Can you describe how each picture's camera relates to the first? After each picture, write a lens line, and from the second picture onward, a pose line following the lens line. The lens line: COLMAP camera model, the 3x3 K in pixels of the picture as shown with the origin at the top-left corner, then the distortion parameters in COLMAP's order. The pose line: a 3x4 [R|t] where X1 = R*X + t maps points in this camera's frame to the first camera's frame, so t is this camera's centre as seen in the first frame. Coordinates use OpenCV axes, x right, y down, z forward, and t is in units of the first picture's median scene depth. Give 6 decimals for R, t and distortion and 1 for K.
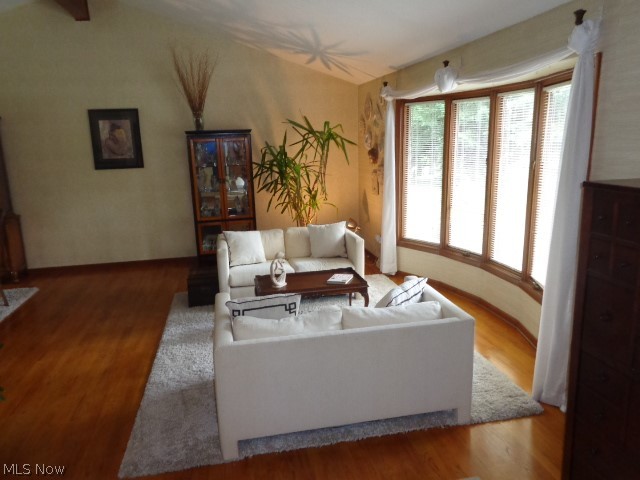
lens RADIAL K [[481.7, 0, 321.4], [0, 481.7, 241.3], [0, 0, 1]] dist [-0.000639, 0.035049]
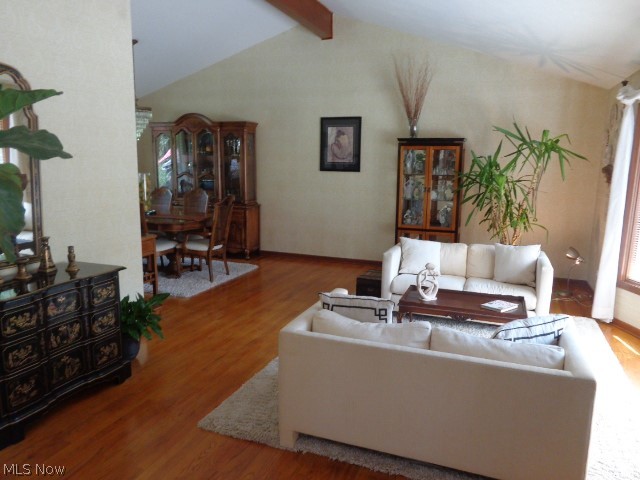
lens RADIAL K [[481.7, 0, 322.1], [0, 481.7, 241.2], [0, 0, 1]] dist [-0.000639, 0.035049]
pose [[0.847280, 0.135909, -0.513464, 0.152702], [-0.155353, 0.987846, 0.005121, 0.006688], [0.507919, 0.075430, 0.858096, 0.070178]]
